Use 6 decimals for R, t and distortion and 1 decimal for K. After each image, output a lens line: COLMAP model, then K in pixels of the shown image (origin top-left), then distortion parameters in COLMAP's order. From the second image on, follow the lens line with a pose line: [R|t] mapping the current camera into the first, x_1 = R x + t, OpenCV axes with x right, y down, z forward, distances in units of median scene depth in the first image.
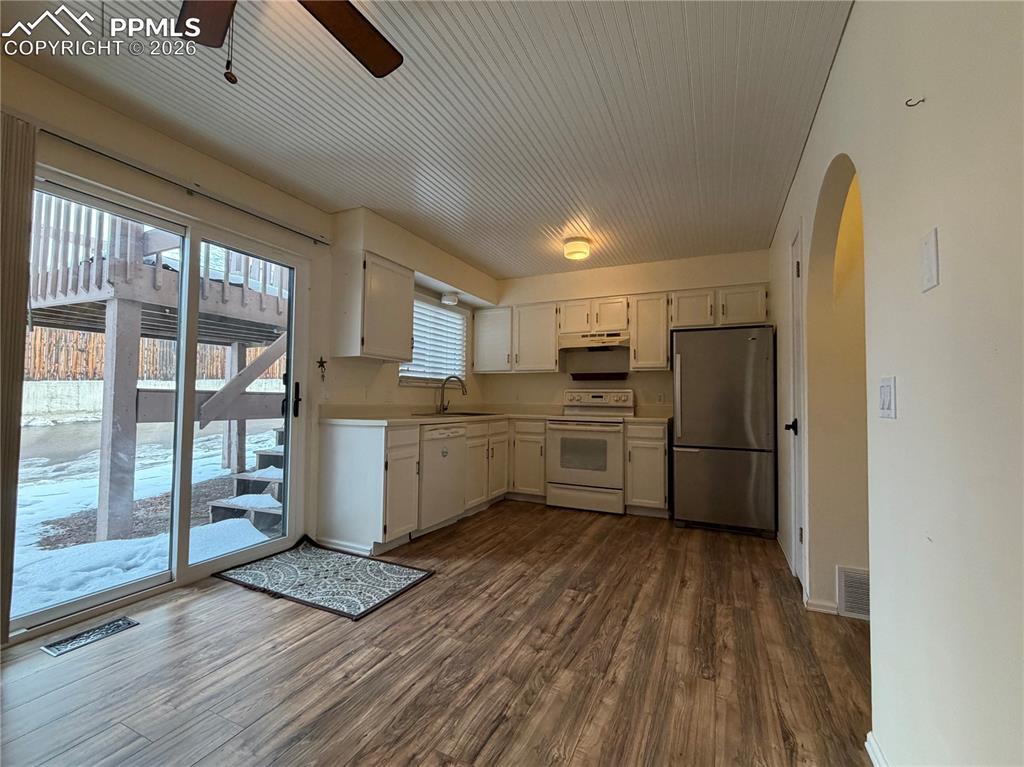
lens RADIAL K [[443.8, 0, 510.6], [0, 443.8, 382.3], [0, 0, 1]] dist [0.002468, 0.000071]
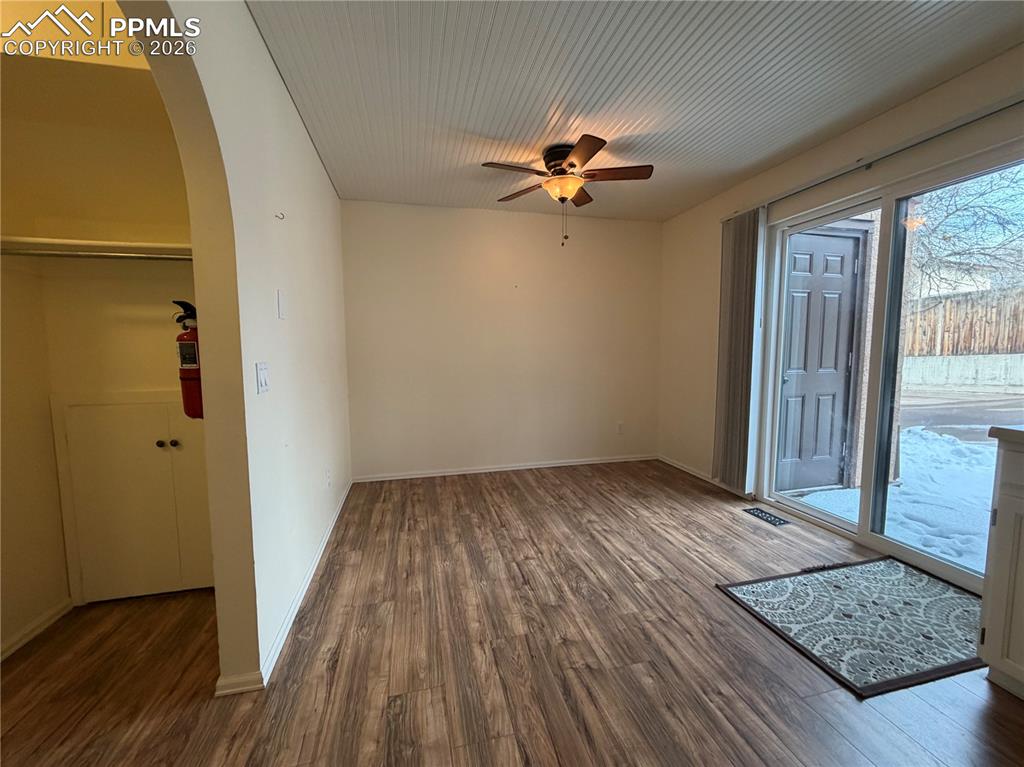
lens RADIAL K [[408.1, 0, 508.6], [0, 408.1, 384.1], [0, 0, 1]] dist [0.002585, 0.000408]
pose [[-0.783497, 0.047827, -0.619553, 0.622871], [0.020971, 0.998501, 0.050560, 0.004881], [0.621042, 0.026621, -0.783325, 1.475243]]
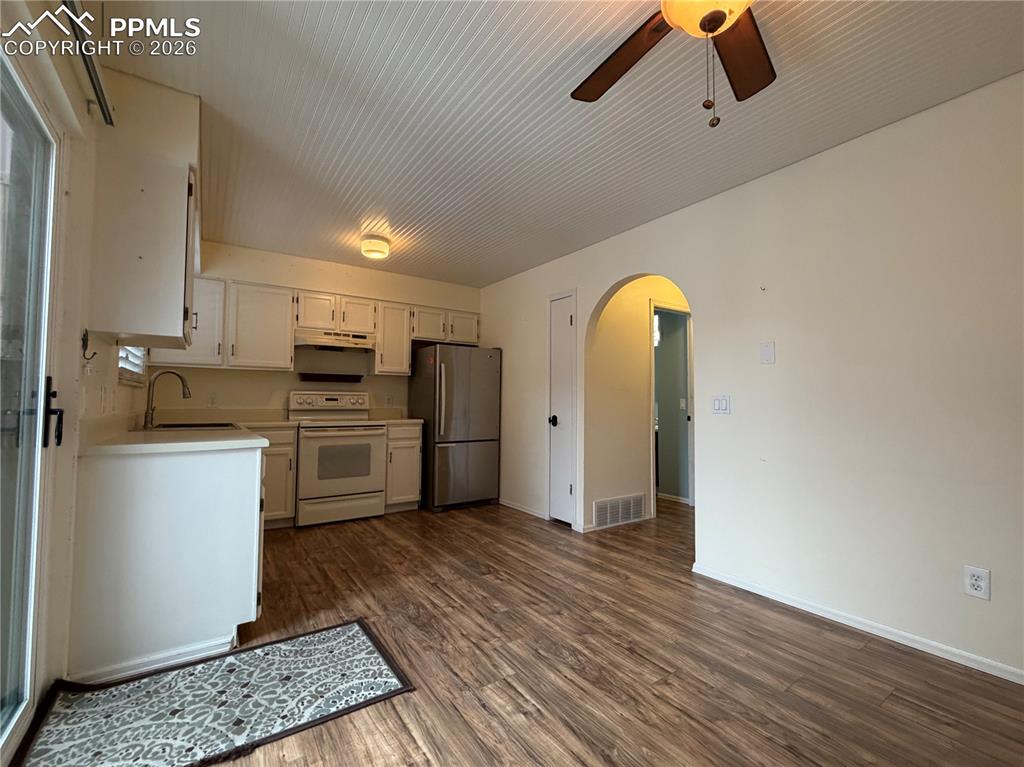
lens RADIAL K [[443.8, 0, 509.8], [0, 443.8, 382.3], [0, 0, 1]] dist [0.002468, 0.000071]
pose [[0.505137, 0.030647, 0.862495, -0.988583], [-0.033503, 0.999312, -0.015886, -0.004000], [-0.862389, -0.020872, 0.505817, 0.476209]]
